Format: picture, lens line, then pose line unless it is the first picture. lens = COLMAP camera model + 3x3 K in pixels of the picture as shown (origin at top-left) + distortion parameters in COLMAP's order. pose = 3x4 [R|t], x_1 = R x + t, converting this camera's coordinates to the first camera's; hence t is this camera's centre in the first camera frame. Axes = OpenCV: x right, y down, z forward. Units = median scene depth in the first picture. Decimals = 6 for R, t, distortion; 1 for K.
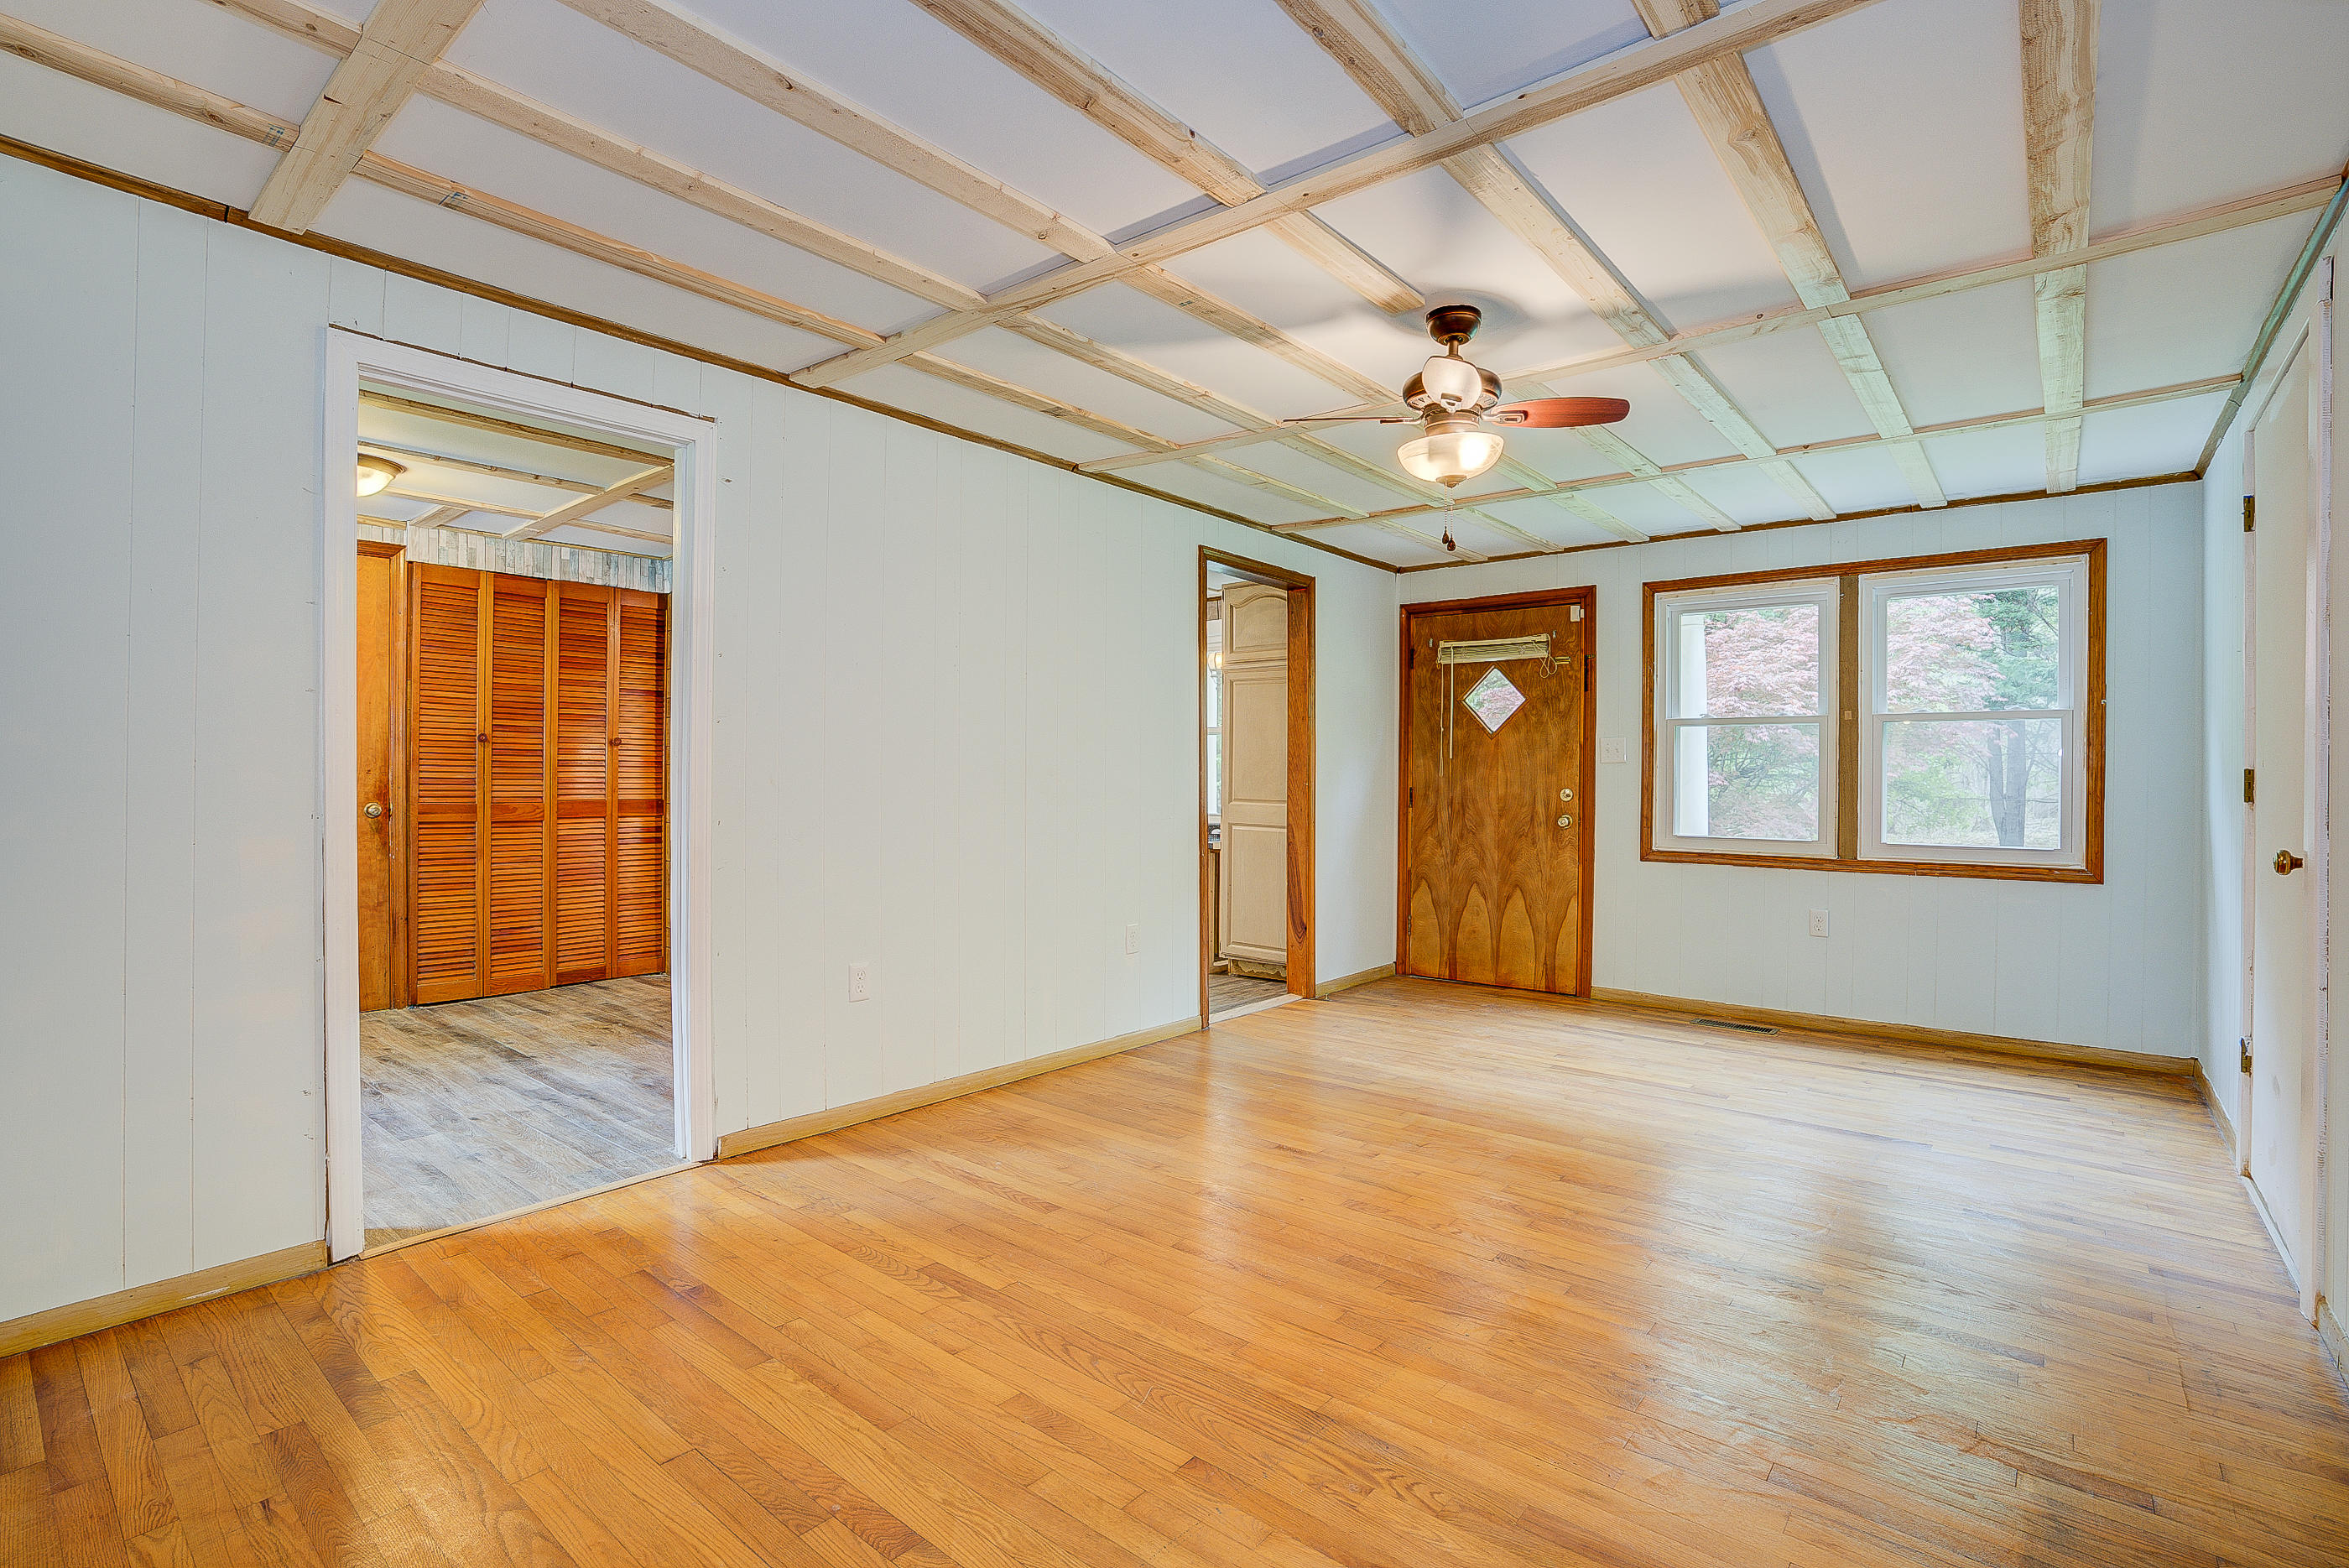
lens RADIAL K [[1095.9, 0, 1162.8], [0, 1095.9, 790.8], [0, 0, 1]] dist [-0.060243, 0.024885]
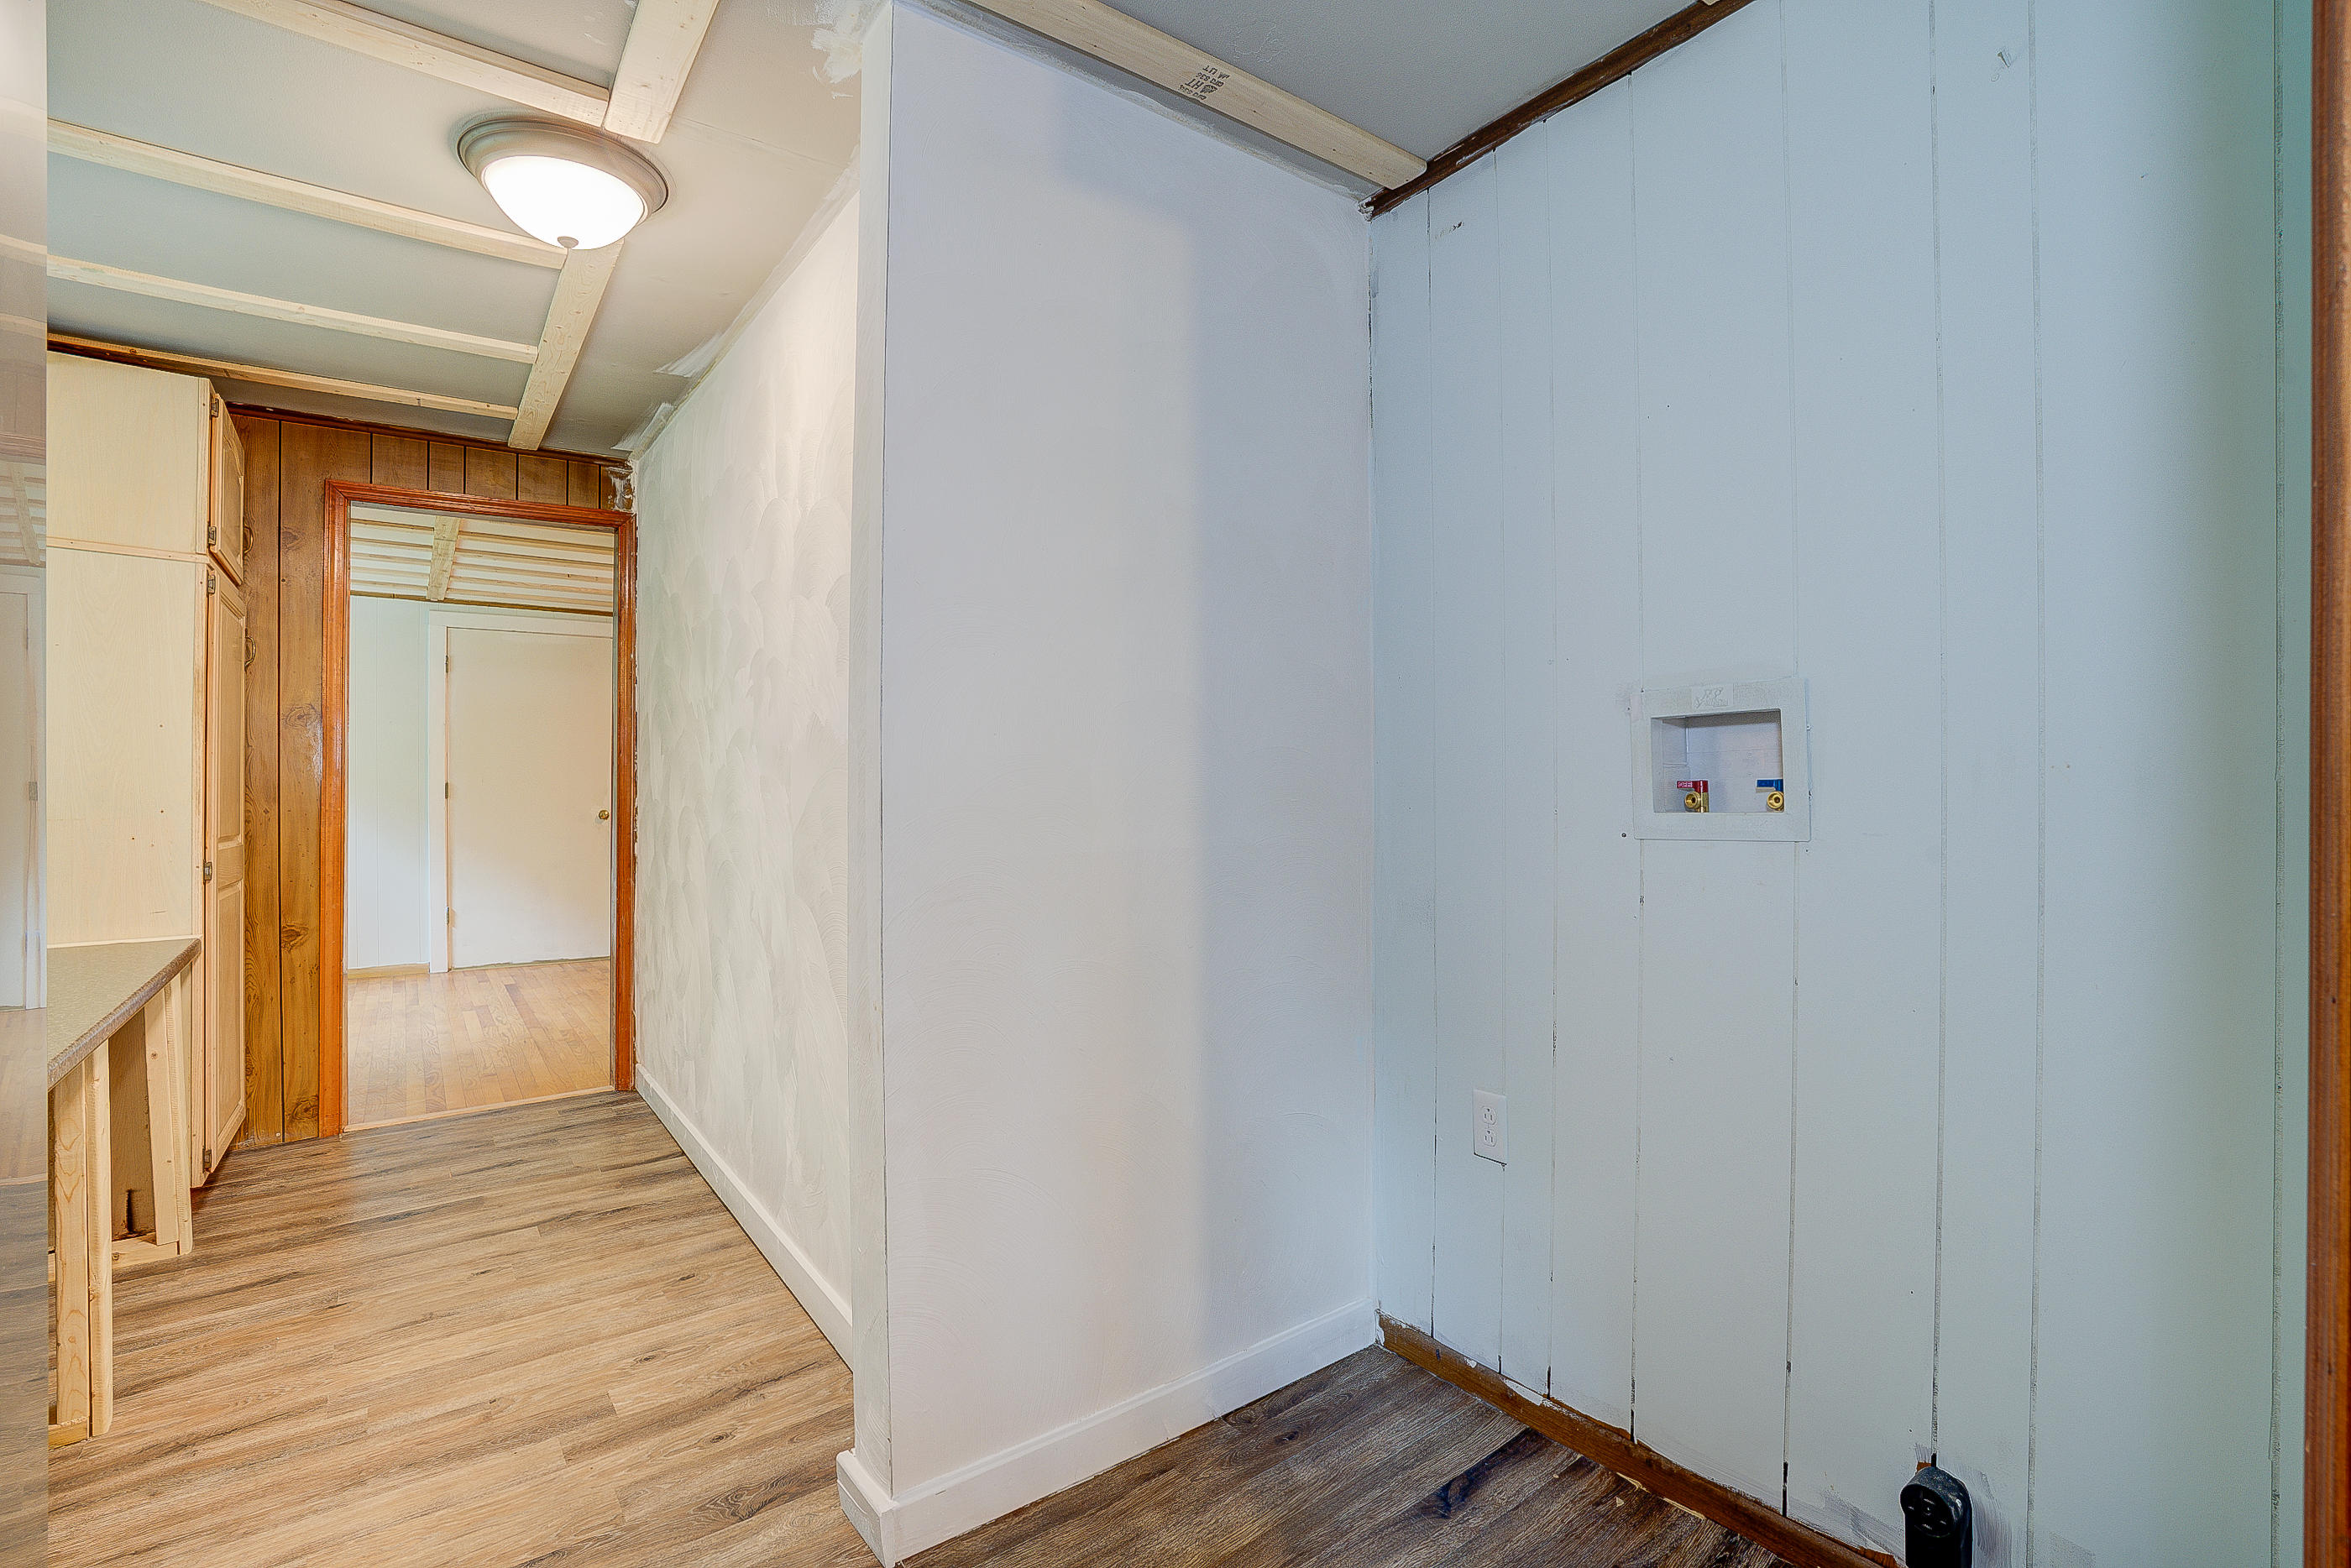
lens RADIAL K [[1083.7, 0, 1176.1], [0, 1083.7, 789.5], [0, 0, 1]] dist [-0.058123, 0.021695]
pose [[-0.970257, -0.005734, 0.242011, -0.544915], [-0.000689, 0.999781, 0.020923, -0.030186], [-0.242078, 0.020134, -0.970048, 1.640837]]
